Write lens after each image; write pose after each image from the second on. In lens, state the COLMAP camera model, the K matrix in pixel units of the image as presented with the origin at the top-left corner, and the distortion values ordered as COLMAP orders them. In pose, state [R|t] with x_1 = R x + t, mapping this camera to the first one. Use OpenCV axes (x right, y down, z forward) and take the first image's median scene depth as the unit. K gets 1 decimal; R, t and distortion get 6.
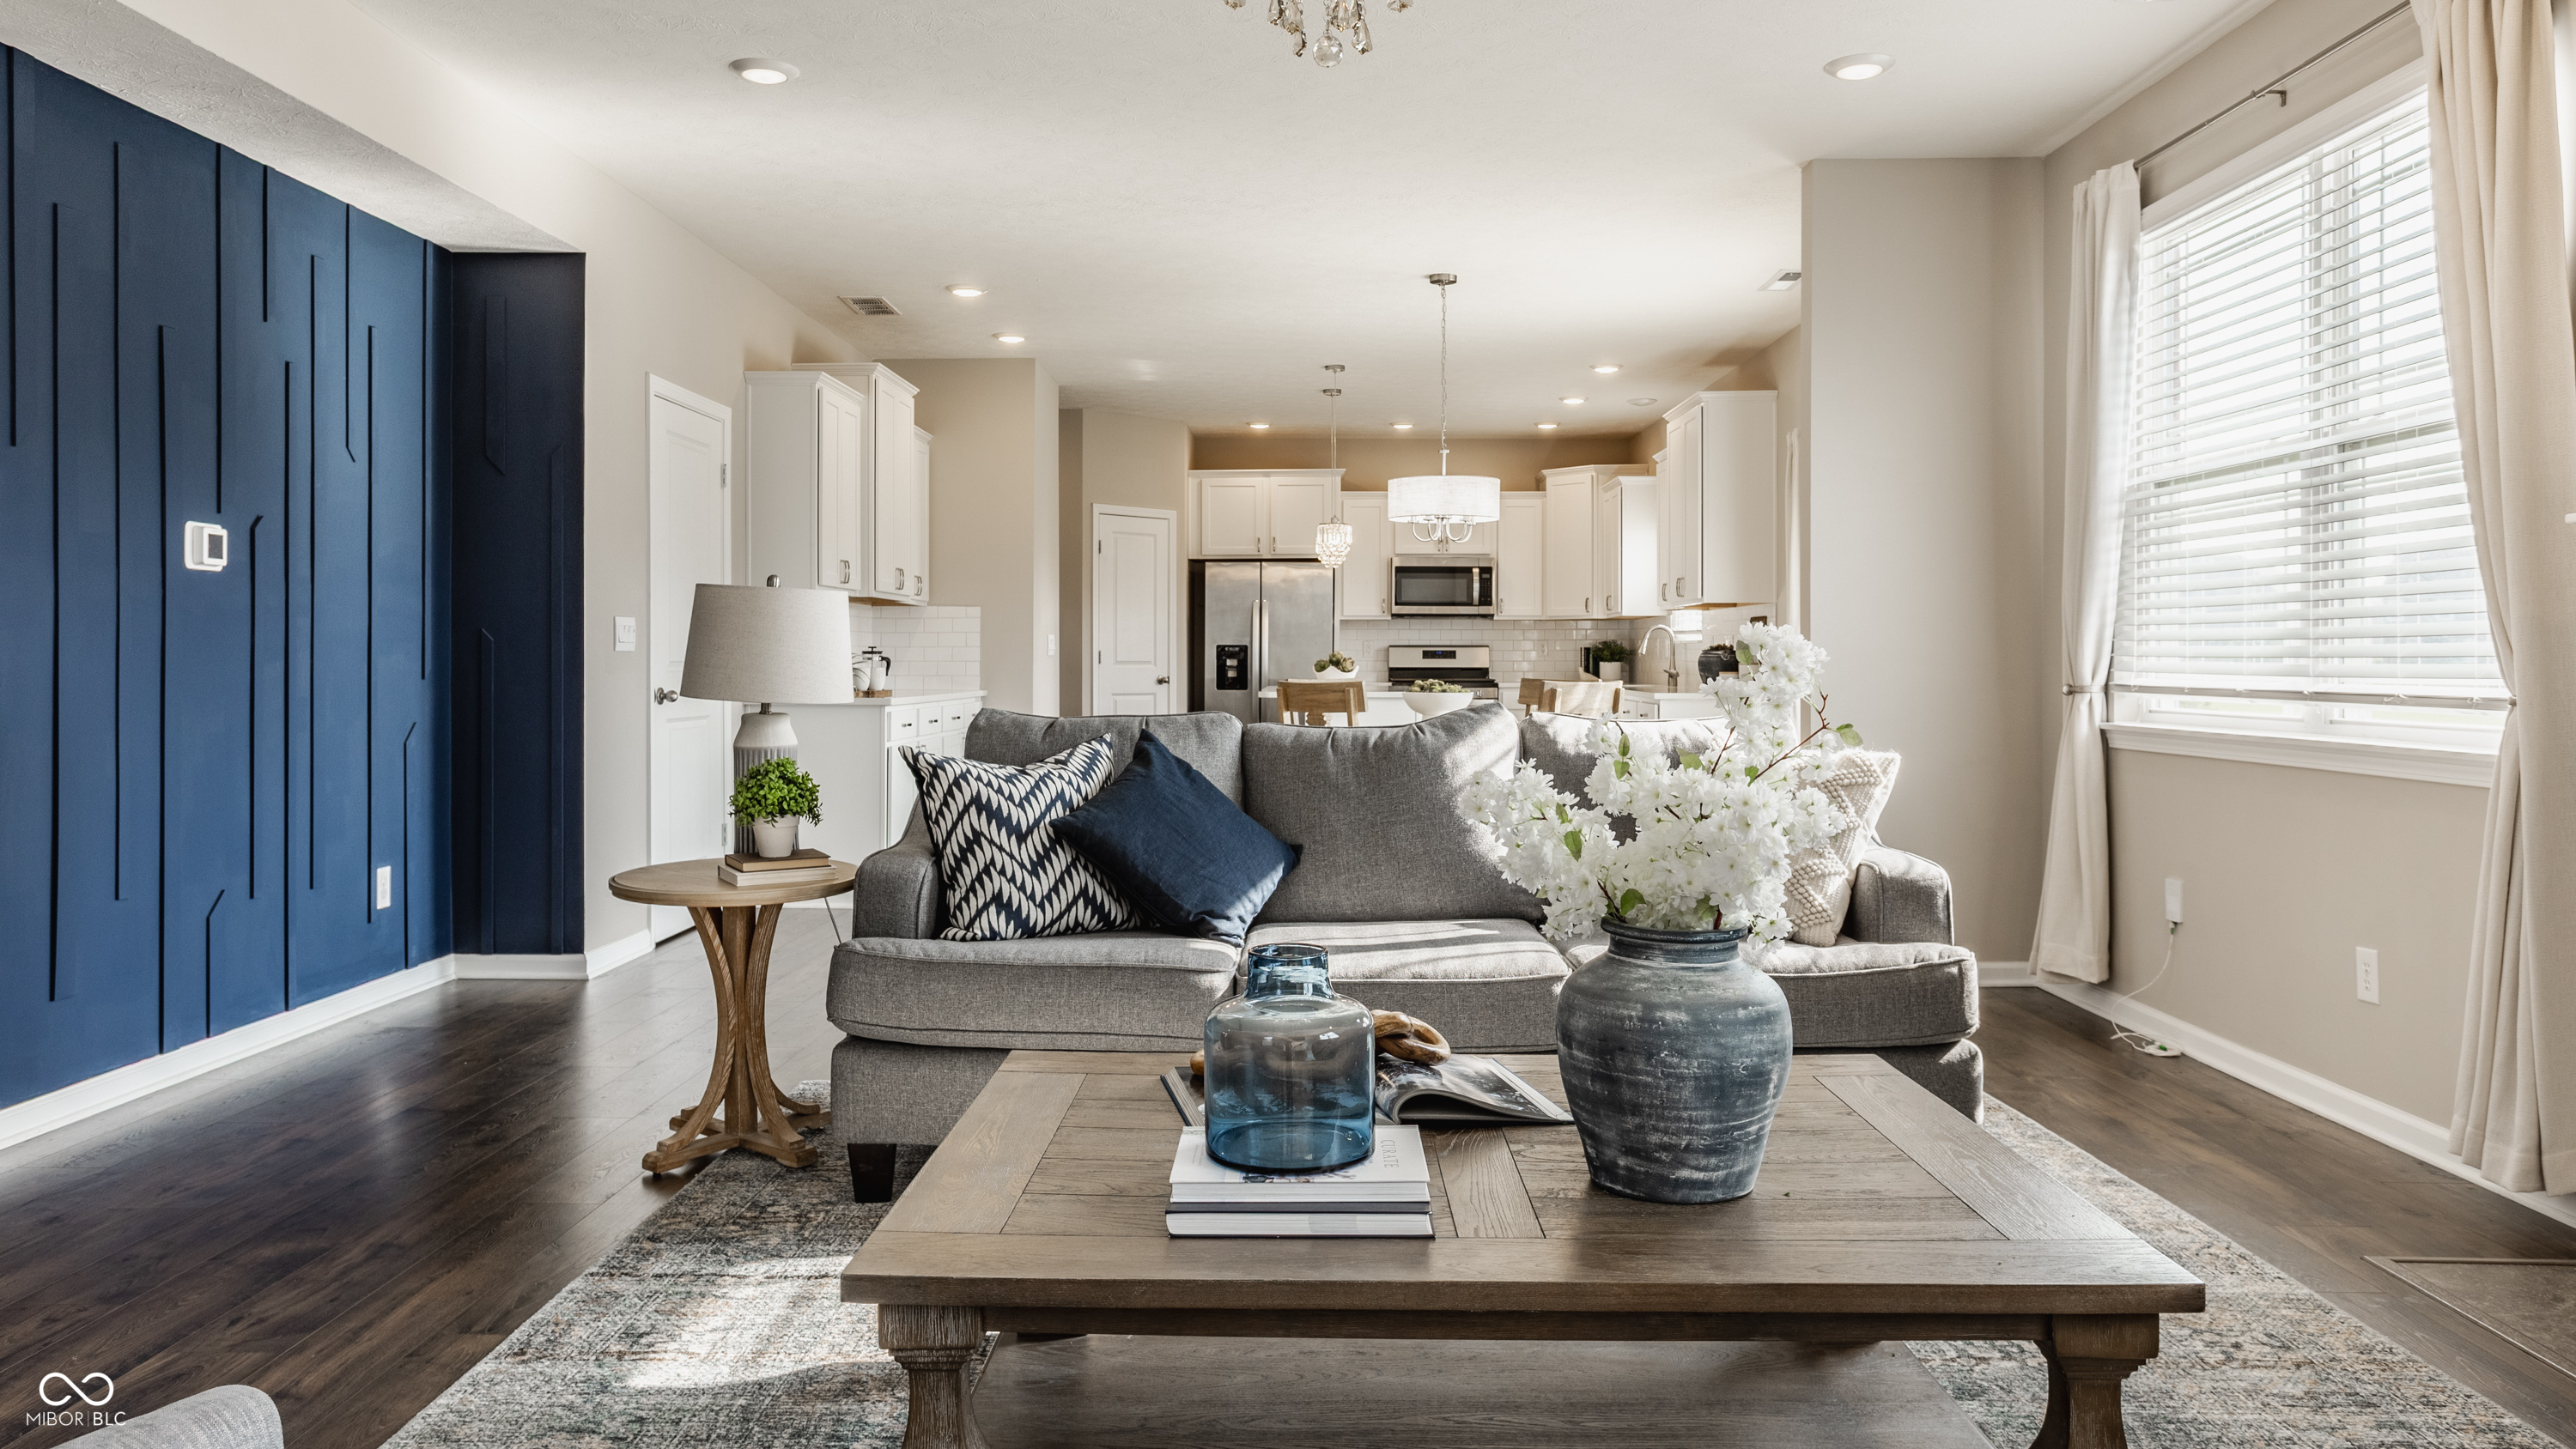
lens RADIAL K [[1732.7, 0, 1271.7], [0, 1732.7, 661.6], [0, 0, 1]] dist [-0.016453, 0.008735]
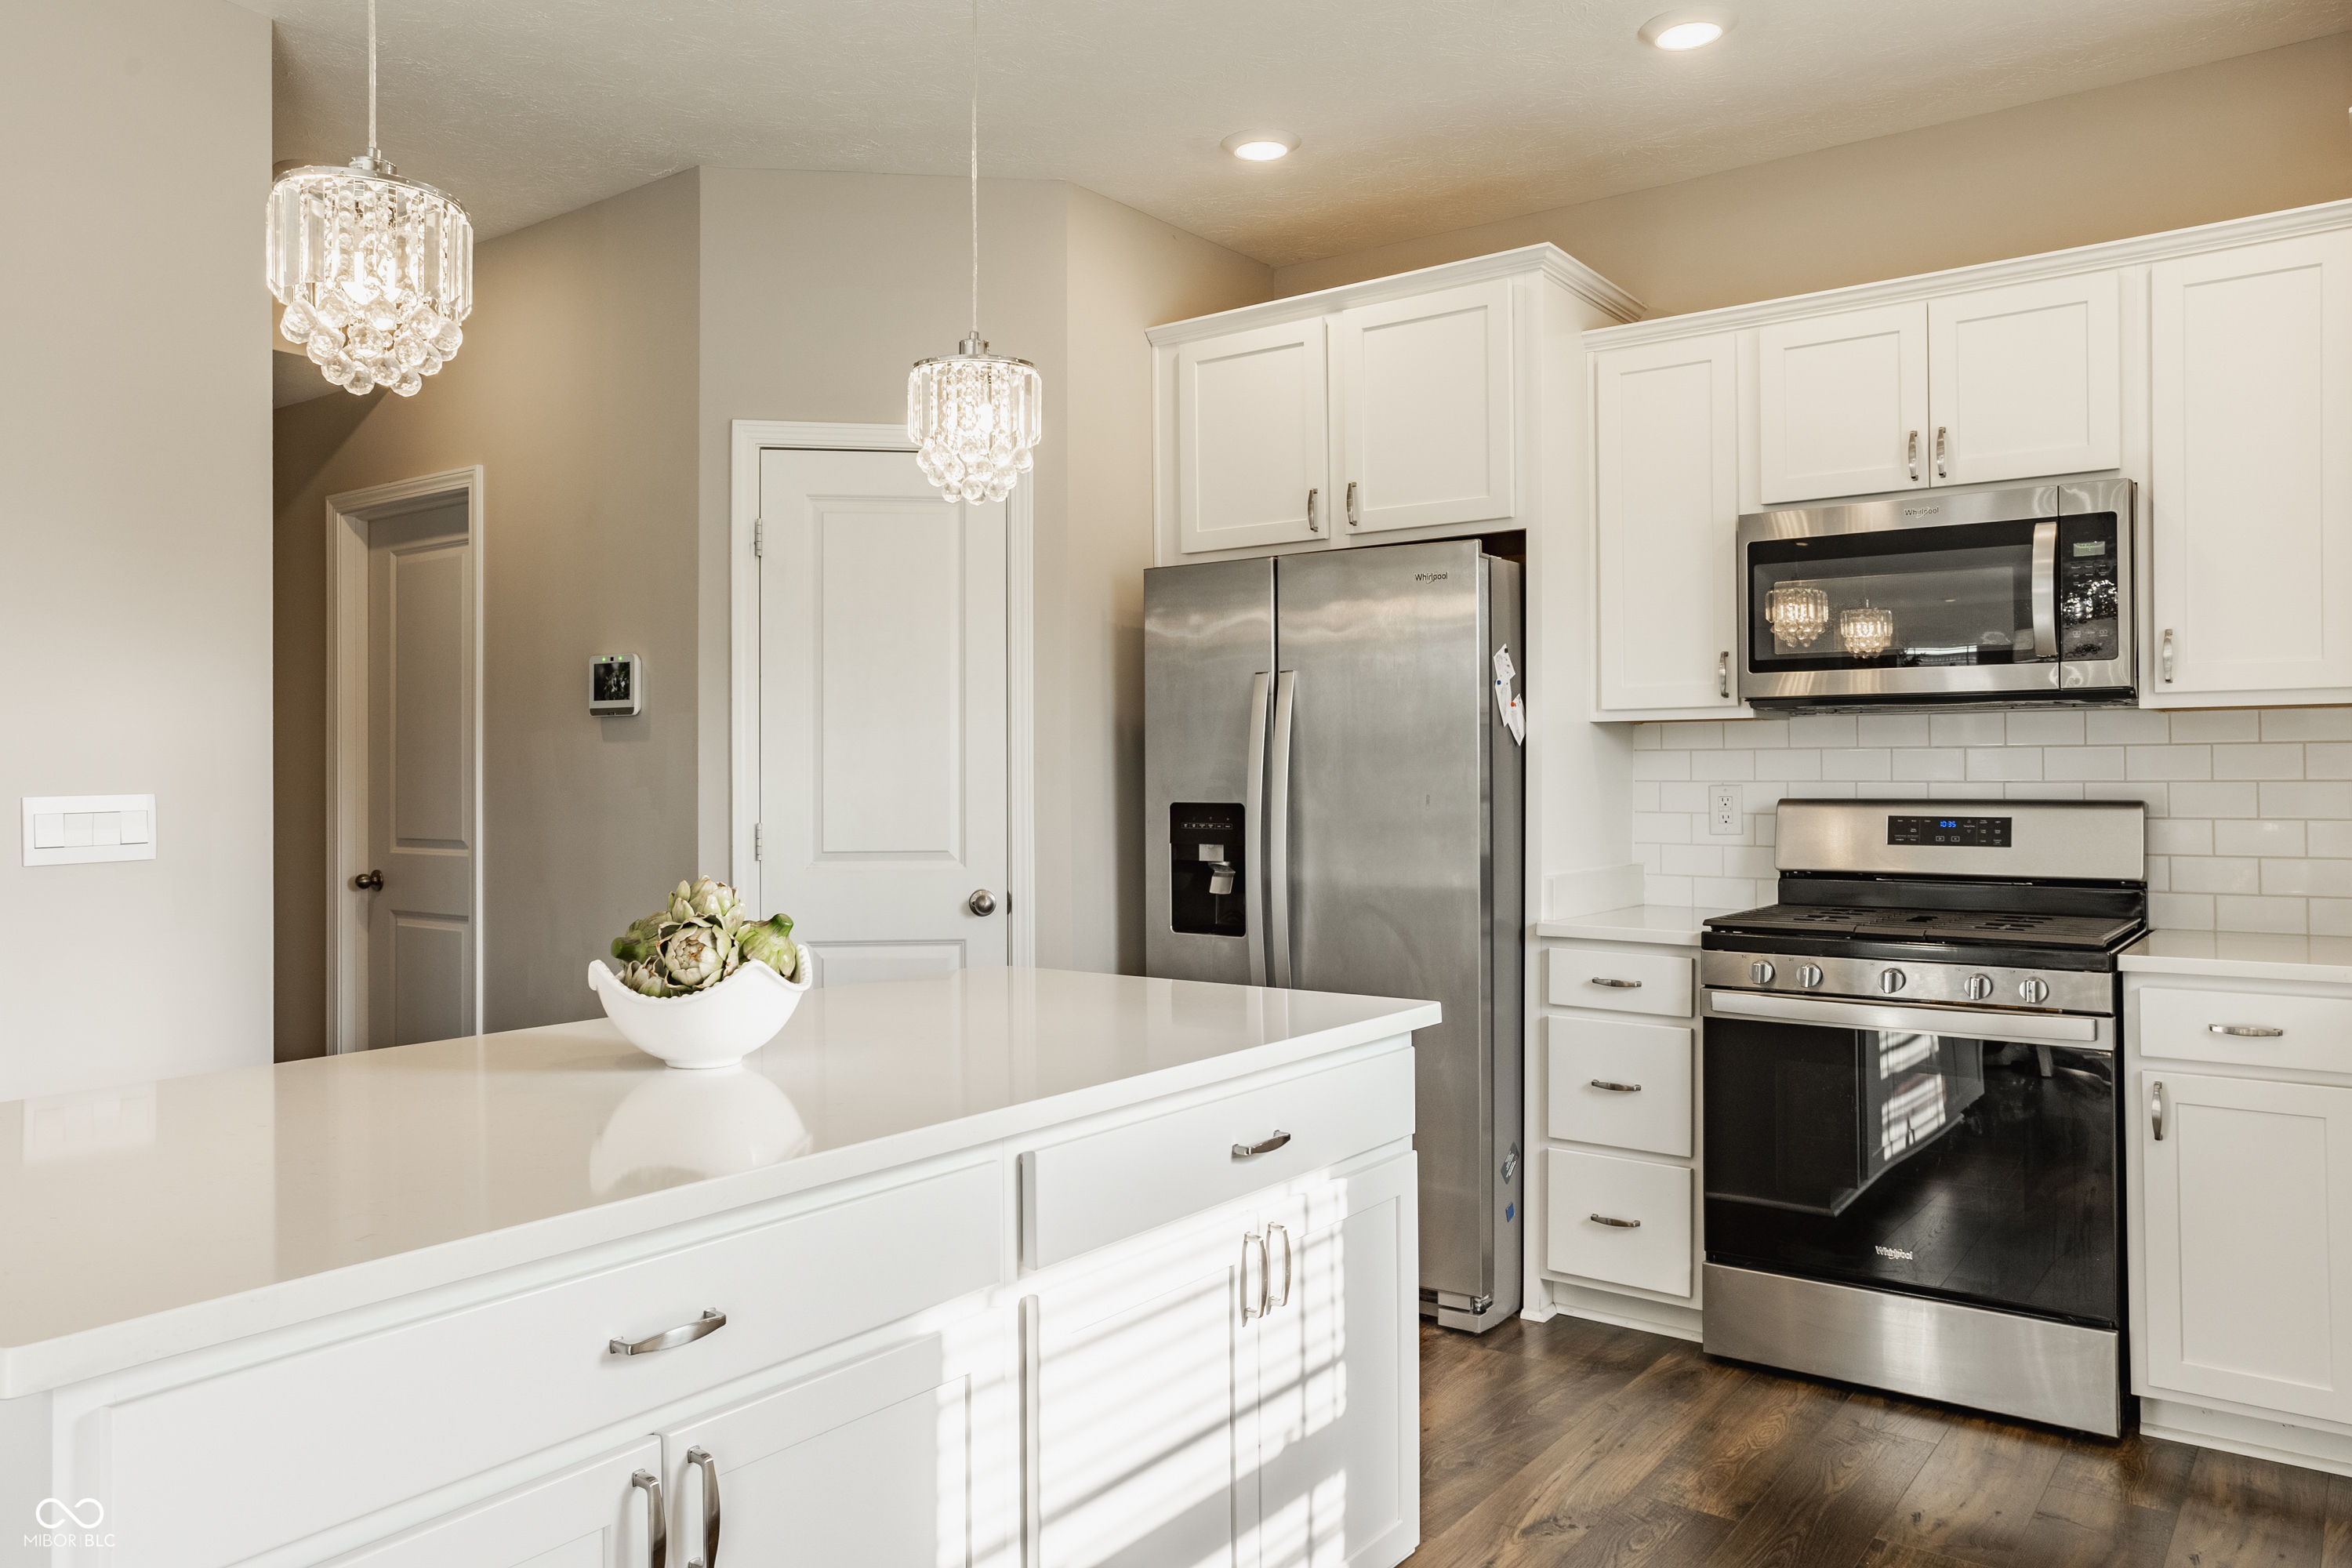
lens RADIAL K [[1629.9, 0, 1172.3], [0, 1629.9, 760.8], [0, 0, 1]] dist [-0.010565, 0.012315]
pose [[0.806116, -0.010591, -0.591662, 0.383382], [0.004803, 0.999924, -0.011354, -0.033820], [0.591738, 0.006311, 0.806106, 1.713244]]
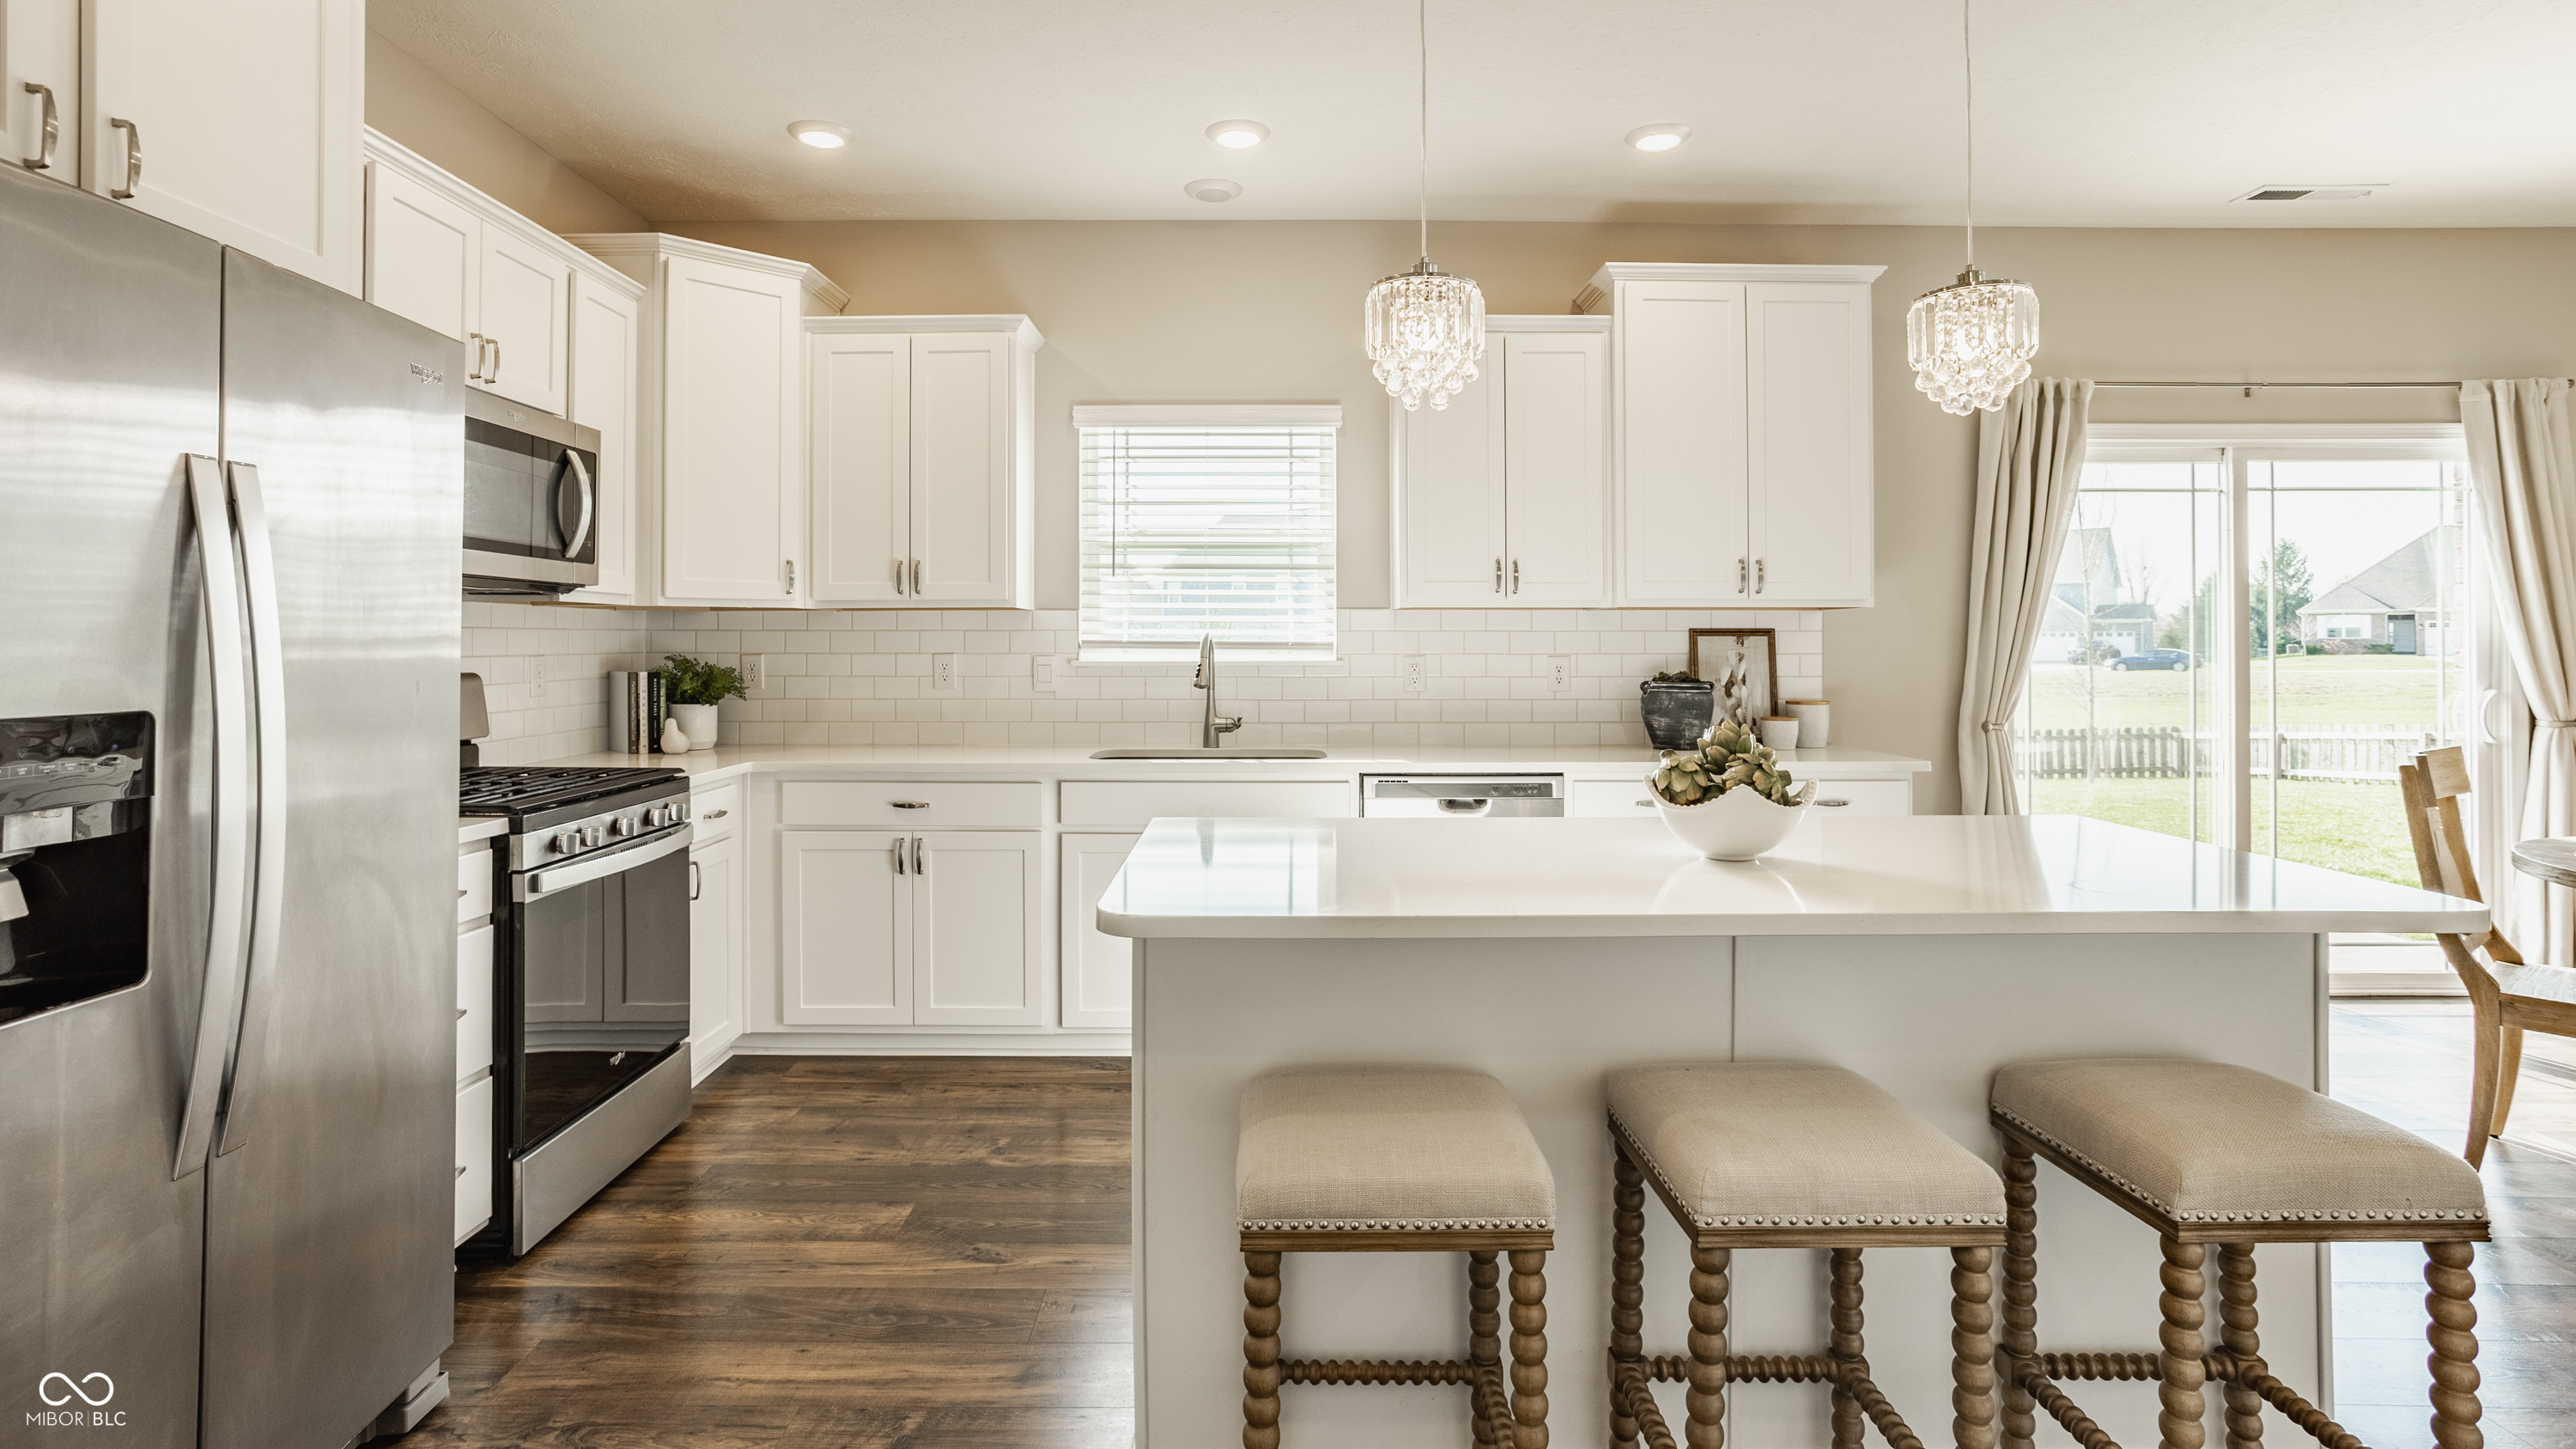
lens RADIAL K [[1246.6, 0, 1279.5], [0, 1246.6, 638.1], [0, 0, 1]] dist [-0.043037, 0.018614]
pose [[-0.021632, 0.001822, 0.999764, -0.320861], [0.002295, 0.999996, -0.001773, -0.038979], [-0.999763, 0.002256, -0.021637, 2.087166]]
